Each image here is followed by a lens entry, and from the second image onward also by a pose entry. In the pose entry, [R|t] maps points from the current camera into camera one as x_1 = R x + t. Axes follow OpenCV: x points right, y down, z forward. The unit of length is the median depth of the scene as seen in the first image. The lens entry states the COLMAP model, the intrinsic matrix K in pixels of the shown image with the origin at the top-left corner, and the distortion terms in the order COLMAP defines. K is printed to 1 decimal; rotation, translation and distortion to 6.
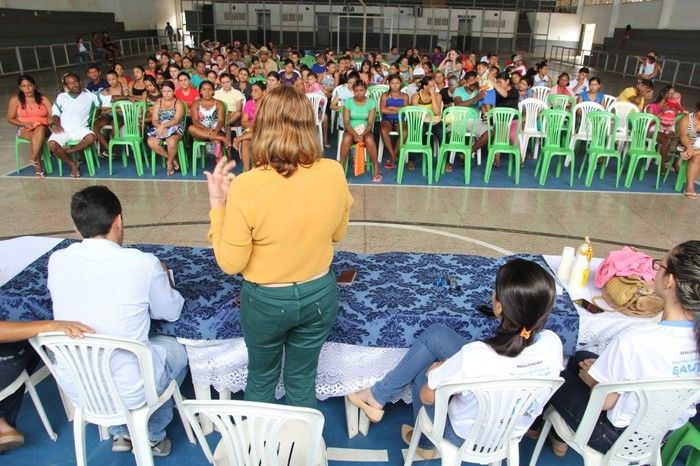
lens RADIAL K [[533.4, 0, 349.5], [0, 533.4, 248.9], [0, 0, 1]] dist [-0.112576, 0.114600]
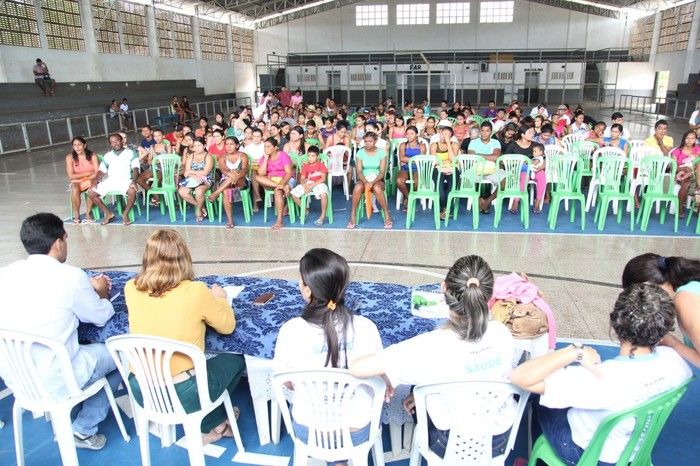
lens RADIAL K [[533.4, 0, 349.5], [0, 533.4, 248.9], [0, 0, 1]] dist [-0.112576, 0.114600]
pose [[0.989986, 0.002011, -0.141148, 0.122033], [-0.016116, 0.994971, -0.098859, 0.020311], [0.140240, 0.100144, 0.985040, -0.035492]]
